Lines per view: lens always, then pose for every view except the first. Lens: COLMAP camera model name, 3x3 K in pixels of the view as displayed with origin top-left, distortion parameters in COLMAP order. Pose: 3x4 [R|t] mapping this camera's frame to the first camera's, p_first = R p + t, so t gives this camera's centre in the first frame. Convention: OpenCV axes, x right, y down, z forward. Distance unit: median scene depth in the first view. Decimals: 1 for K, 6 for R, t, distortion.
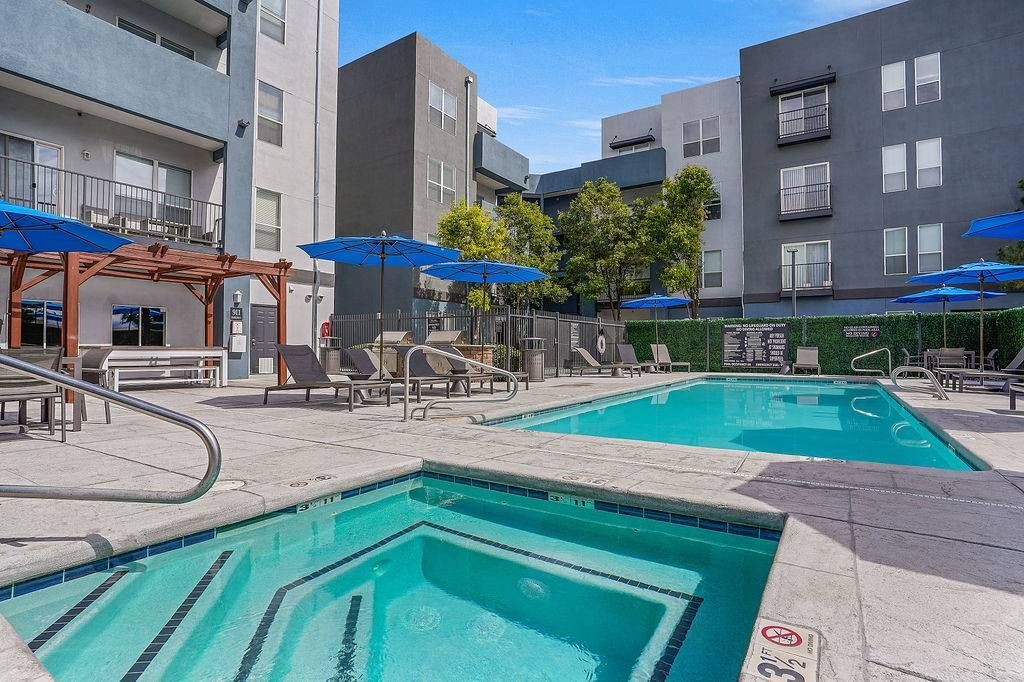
lens RADIAL K [[486.5, 0, 519.2], [0, 486.5, 340.5], [0, 0, 1]] dist [-0.020703, 0.005360]
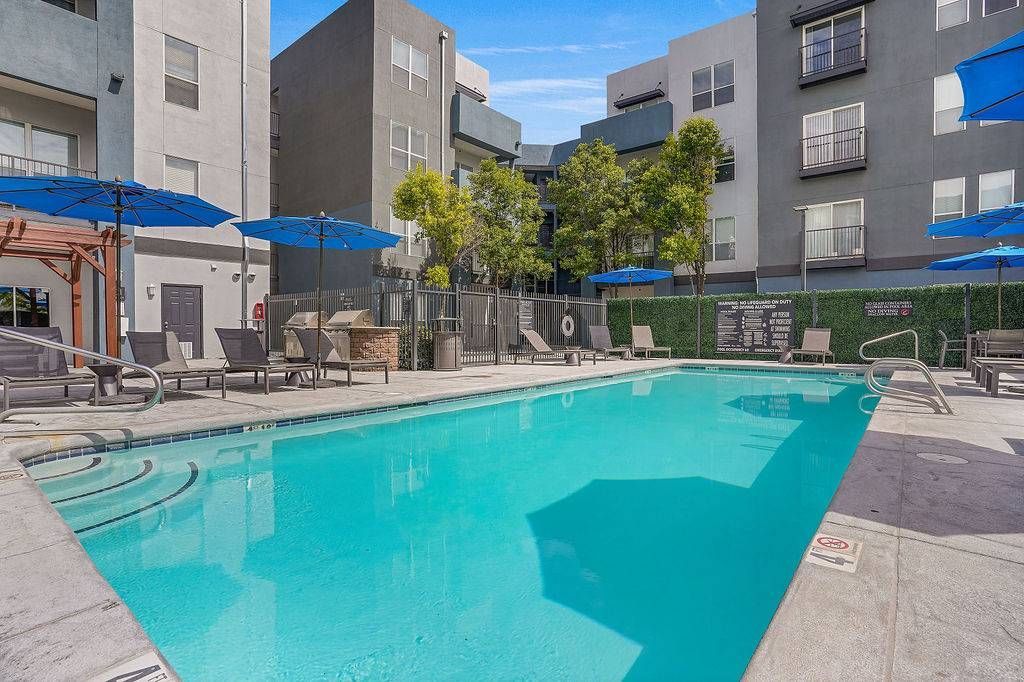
lens RADIAL K [[486.5, 0, 507.5], [0, 486.5, 339.7], [0, 0, 1]] dist [-0.020703, 0.005360]
pose [[0.993605, -0.000597, -0.112907, 0.146707], [0.004276, 0.999468, 0.032342, 0.003269], [0.112828, -0.032618, 0.993079, 0.120930]]
